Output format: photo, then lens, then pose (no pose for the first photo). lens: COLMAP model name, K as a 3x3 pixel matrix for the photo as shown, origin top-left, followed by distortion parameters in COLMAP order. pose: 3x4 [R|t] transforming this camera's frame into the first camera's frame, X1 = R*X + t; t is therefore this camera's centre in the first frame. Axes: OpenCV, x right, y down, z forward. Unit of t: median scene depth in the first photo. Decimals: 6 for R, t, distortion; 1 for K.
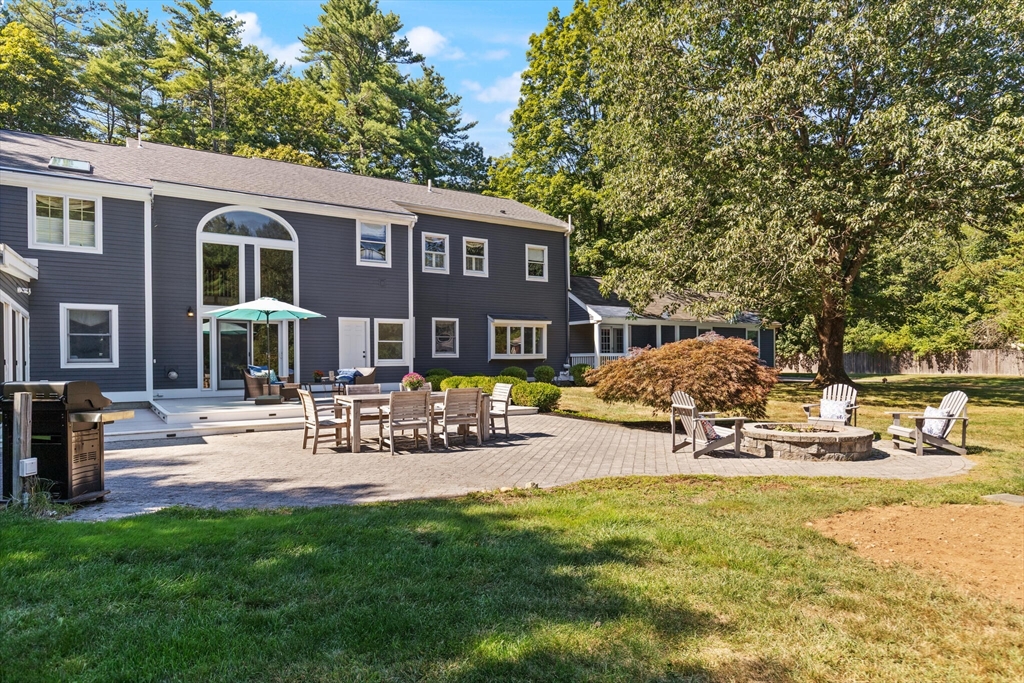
lens RADIAL K [[620.1, 0, 521.8], [0, 620.1, 365.5], [0, 0, 1]] dist [0.034981, -0.003435]
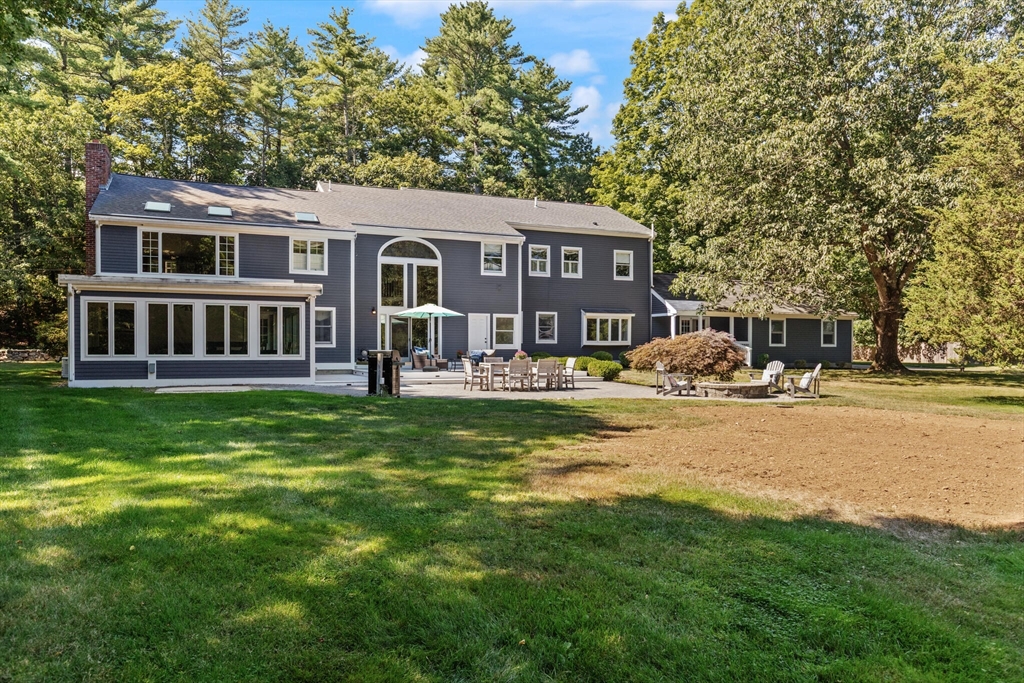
lens RADIAL K [[713.0, 0, 511.1], [0, 713.0, 344.9], [0, 0, 1]] dist [0.004795, 0.000400]
pose [[0.982523, 0.008953, -0.185925, 0.069553], [-0.011210, 0.999876, -0.011092, 0.006738], [0.185803, 0.012982, 0.982501, -0.397162]]
